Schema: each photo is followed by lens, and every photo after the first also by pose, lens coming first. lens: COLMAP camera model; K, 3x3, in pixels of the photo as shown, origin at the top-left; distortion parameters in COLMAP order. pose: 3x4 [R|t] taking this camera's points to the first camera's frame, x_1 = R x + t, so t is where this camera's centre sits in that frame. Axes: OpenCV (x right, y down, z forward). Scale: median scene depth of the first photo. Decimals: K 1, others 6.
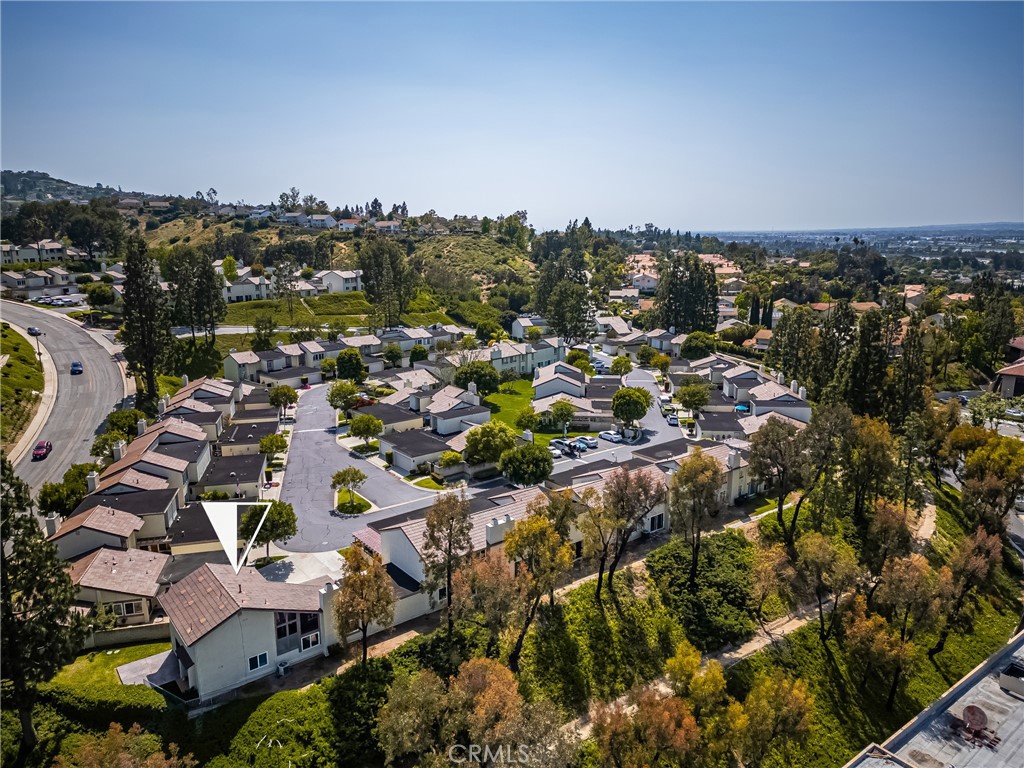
lens RADIAL K [[722.4, 0, 512.0], [0, 722.4, 384.0], [0, 0, 1]] dist [0.061505, -0.054894]
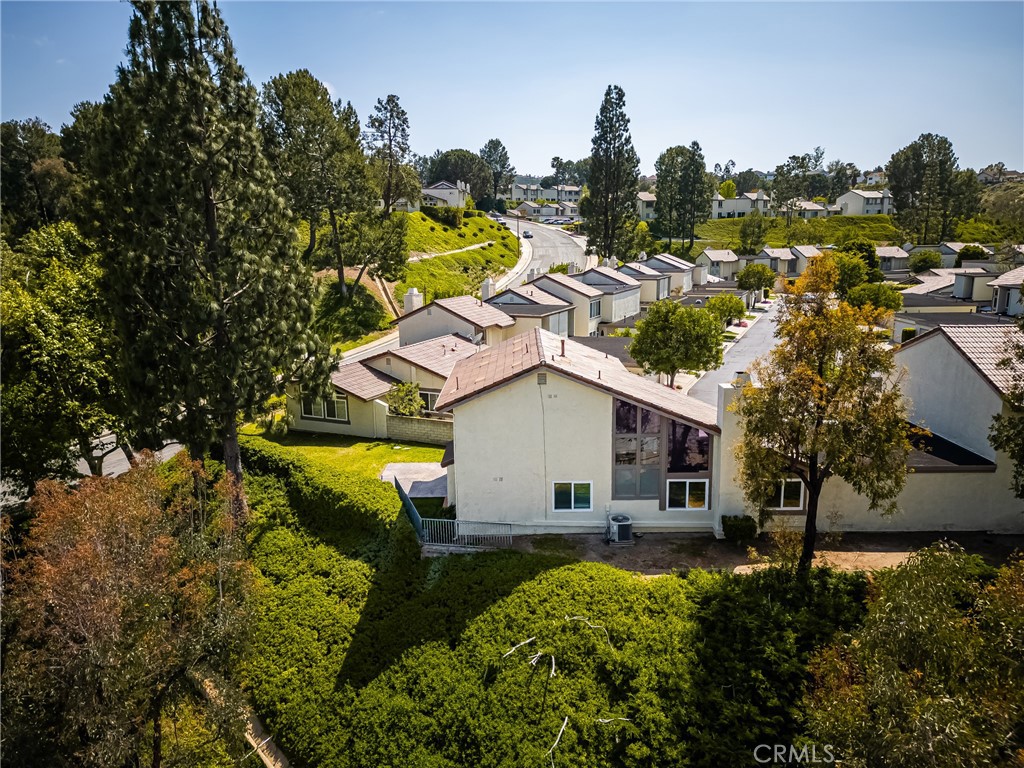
lens RADIAL K [[722.4, 0, 512.0], [0, 722.4, 384.0], [0, 0, 1]] dist [0.061505, -0.054894]
pose [[0.784237, 0.122742, -0.608199, -0.081444], [-0.127571, 0.991193, 0.035538, 0.239774], [0.607205, 0.049718, 0.792988, 0.486585]]
